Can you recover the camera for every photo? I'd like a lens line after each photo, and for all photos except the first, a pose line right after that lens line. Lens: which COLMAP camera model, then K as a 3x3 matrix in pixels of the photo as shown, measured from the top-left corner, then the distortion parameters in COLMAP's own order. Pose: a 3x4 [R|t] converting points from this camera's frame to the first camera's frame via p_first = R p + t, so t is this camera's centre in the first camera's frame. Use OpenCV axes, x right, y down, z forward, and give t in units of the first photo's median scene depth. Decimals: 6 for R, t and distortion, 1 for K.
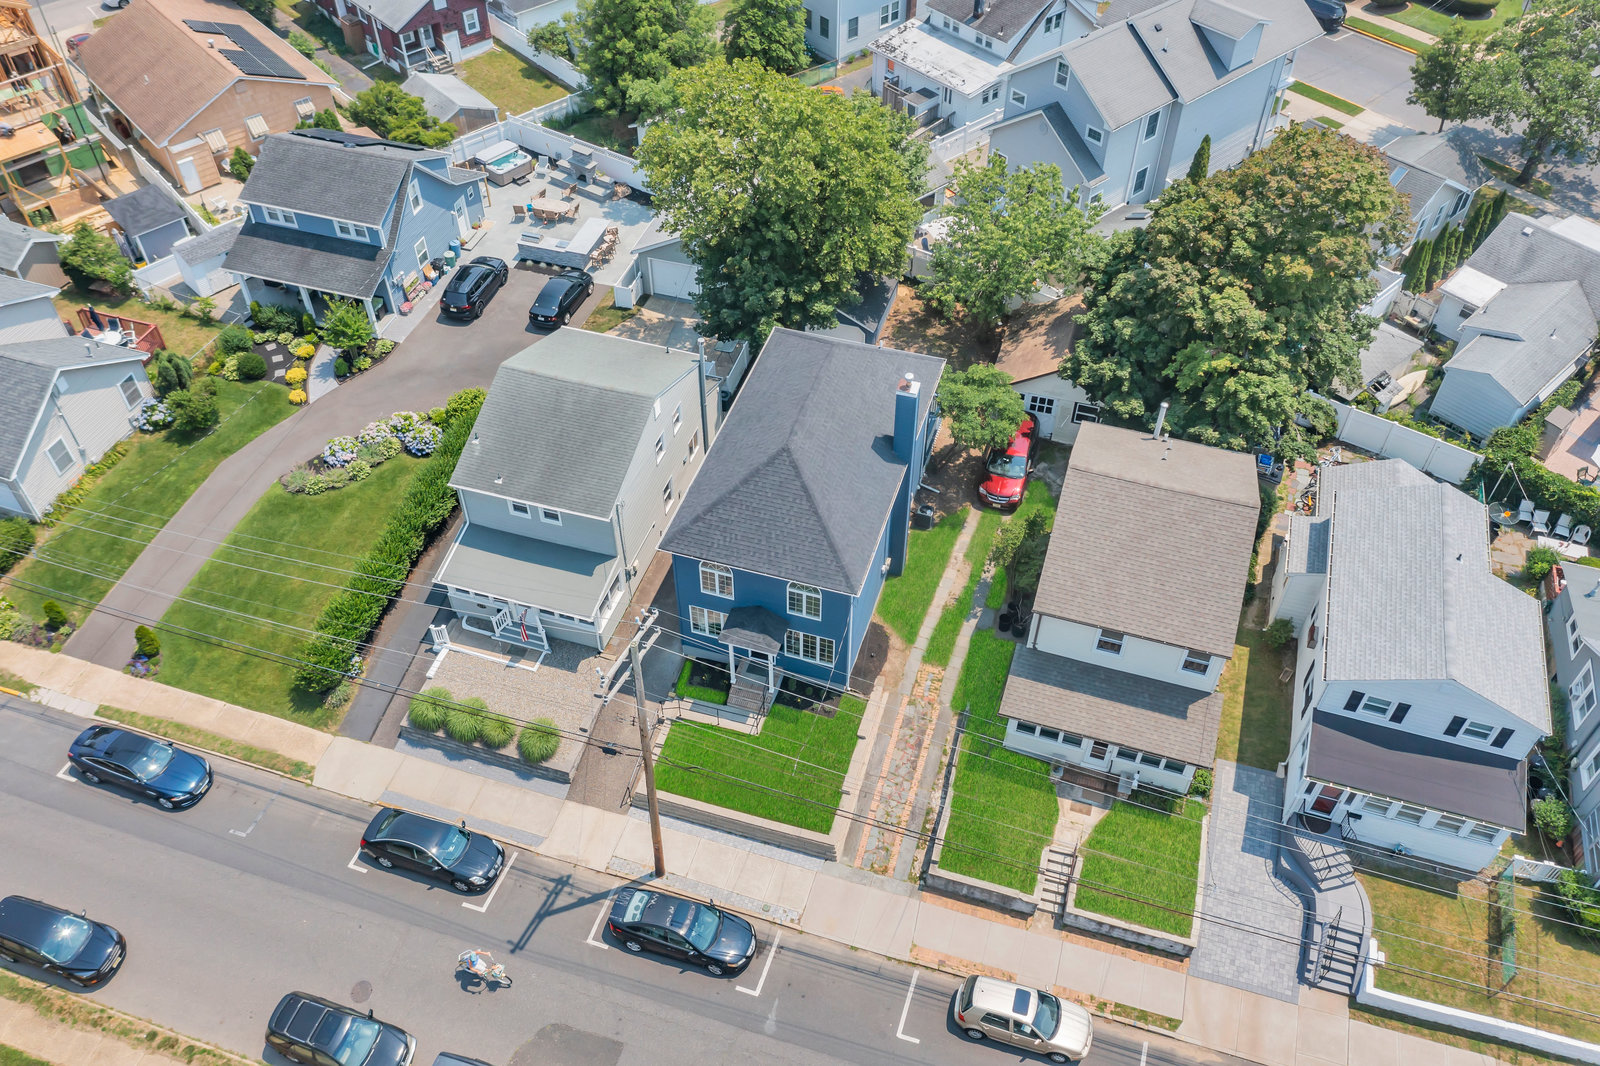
lens RADIAL K [[1265.0, 0, 800.0], [0, 1265.0, 533.0], [0, 0, 1]] dist [-0.011160, -0.009239]
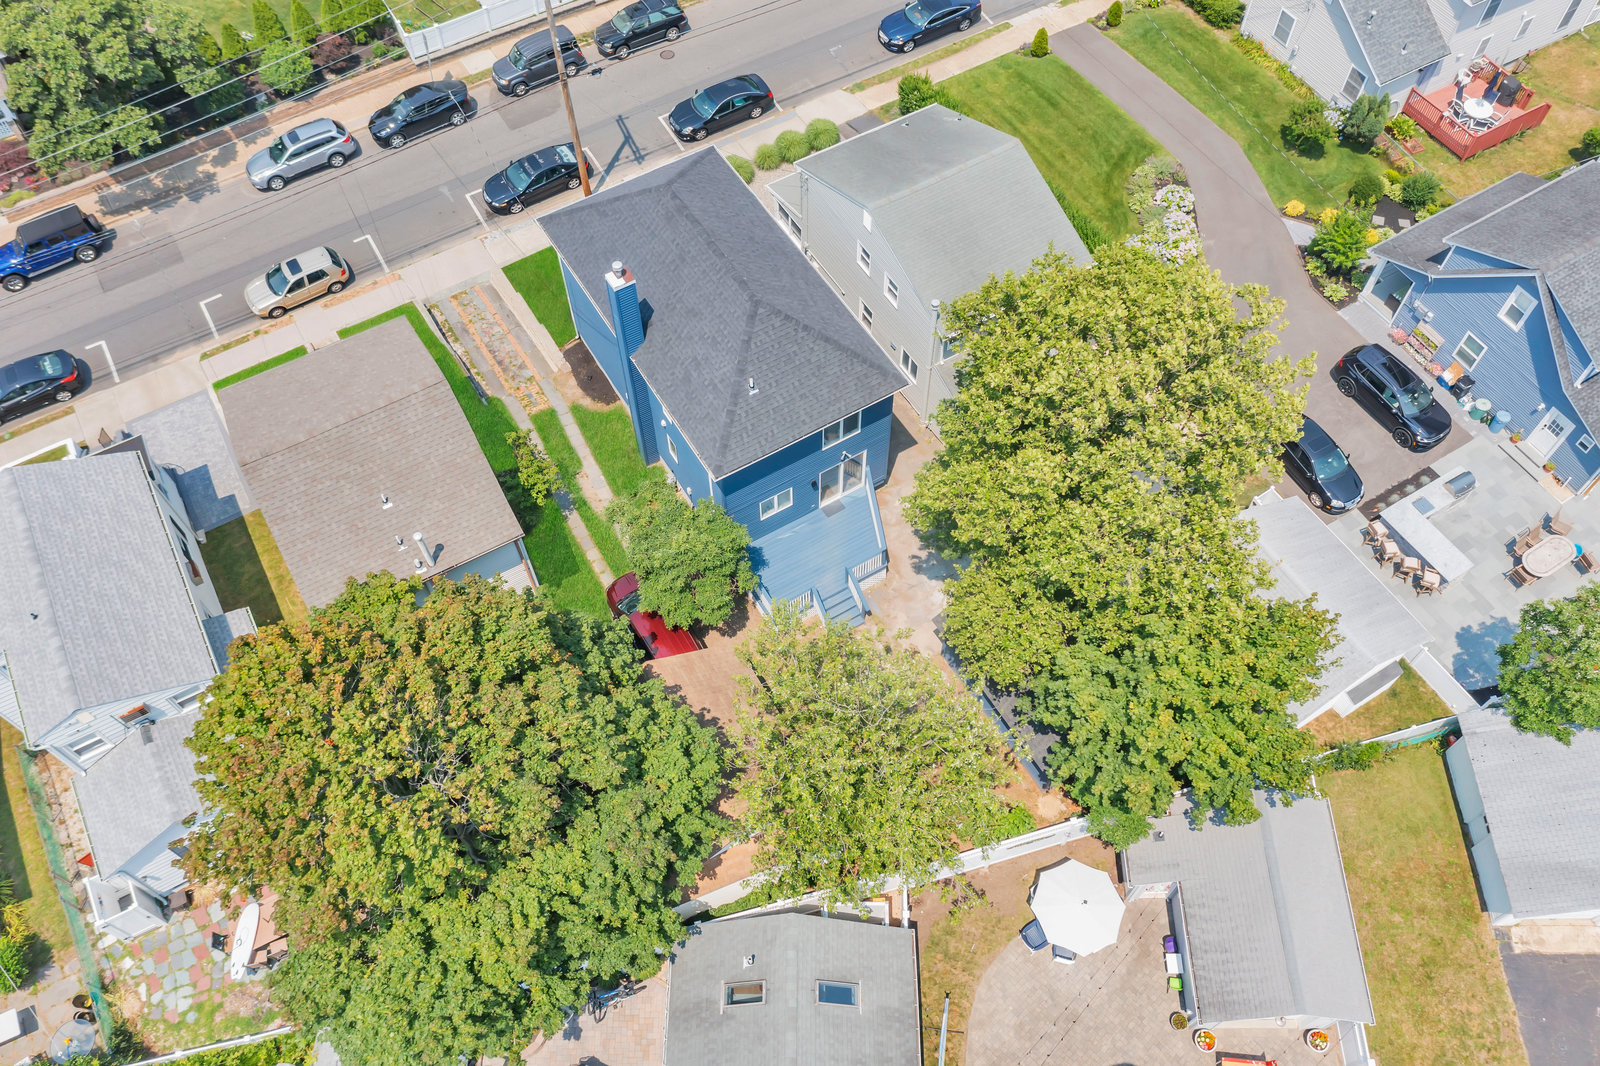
lens RADIAL K [[1248.3, 0, 800.0], [0, 1248.3, 533.0], [0, 0, 1]] dist [-0.007984, -0.001378]
pose [[-0.662037, 0.641068, -0.388252, 0.417862], [-0.536698, -0.043928, 0.842630, -0.849293], [0.523128, 0.766226, 0.373142, 0.816060]]
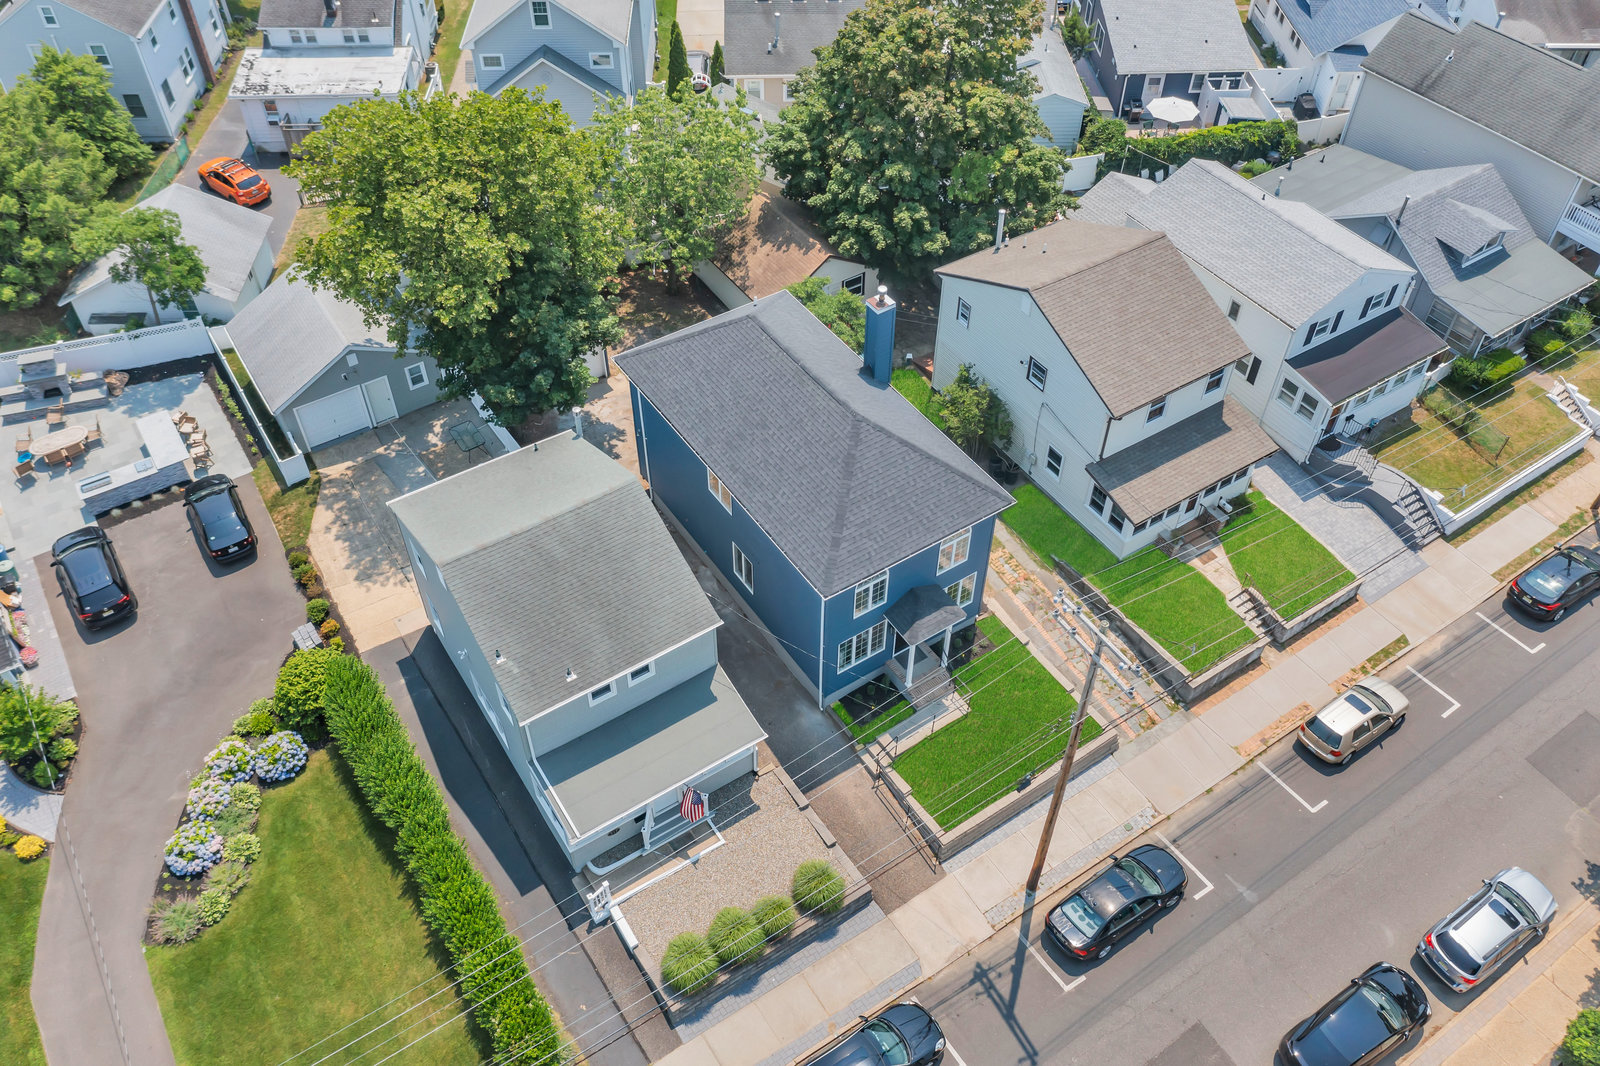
lens RADIAL K [[1257.1, 0, 800.0], [0, 1257.1, 533.0], [0, 0, 1]] dist [-0.009395, -0.010146]
pose [[0.628559, -0.563847, 0.535715, -0.497139], [0.556314, 0.807293, 0.196958, -0.178747], [-0.543533, 0.174226, 0.821107, 0.290533]]
